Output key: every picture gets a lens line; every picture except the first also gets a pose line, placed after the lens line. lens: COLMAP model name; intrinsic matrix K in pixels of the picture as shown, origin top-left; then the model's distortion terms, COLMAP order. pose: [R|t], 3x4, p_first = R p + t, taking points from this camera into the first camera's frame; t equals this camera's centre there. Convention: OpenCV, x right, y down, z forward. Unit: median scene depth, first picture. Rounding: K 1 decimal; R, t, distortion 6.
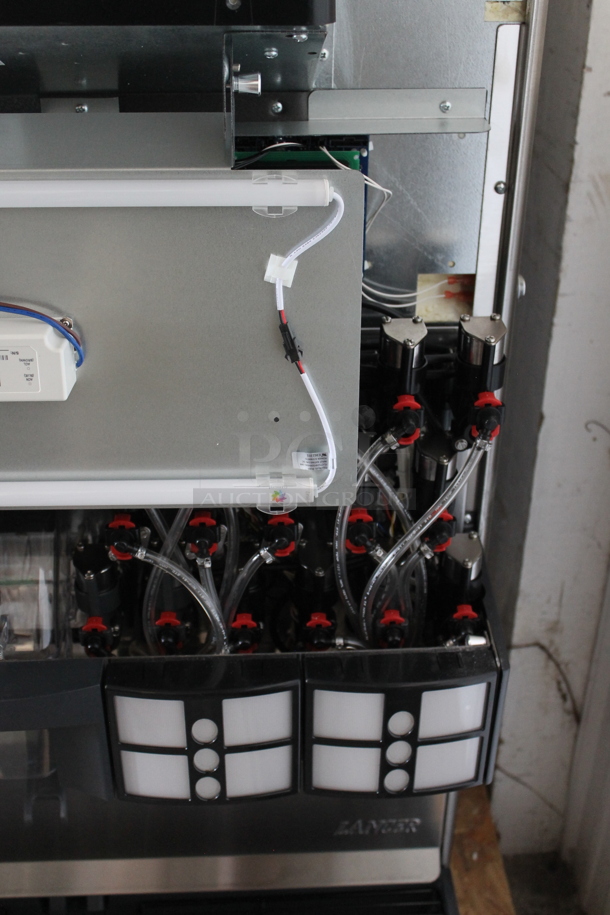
lens RADIAL K [[1093.6, 0, 298.5], [0, 1093.6, 458.3], [0, 0, 1]] dist [-0.035359, 0.000000]
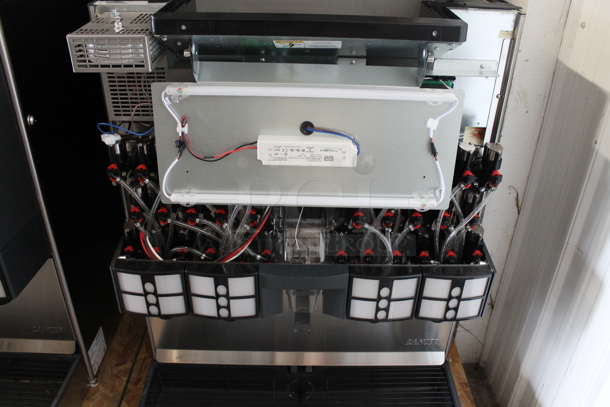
lens RADIAL K [[513.2, 0, 309.4], [0, 513.2, 204.4], [0, 0, 1]] dist [-0.118794, 0.074779]
pose [[0.999293, 0.034676, -0.014511, -0.259345], [-0.034761, 0.999380, -0.005631, 0.045607], [0.014307, 0.006132, 0.999879, -0.265370]]
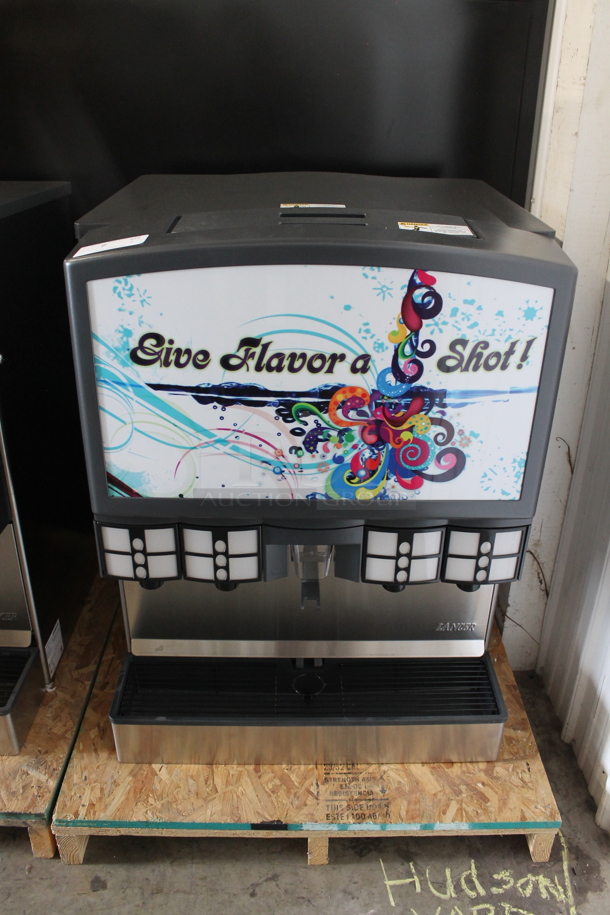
lens RADIAL K [[769.8, 0, 306.6], [0, 769.8, 455.1], [0, 0, 1]] dist [-0.118794, 0.074779]
pose [[0.999367, 0.025927, -0.024352, -0.262075], [-0.027669, 0.996864, -0.074135, 0.176072], [0.022354, 0.074762, 0.996951, -0.686866]]
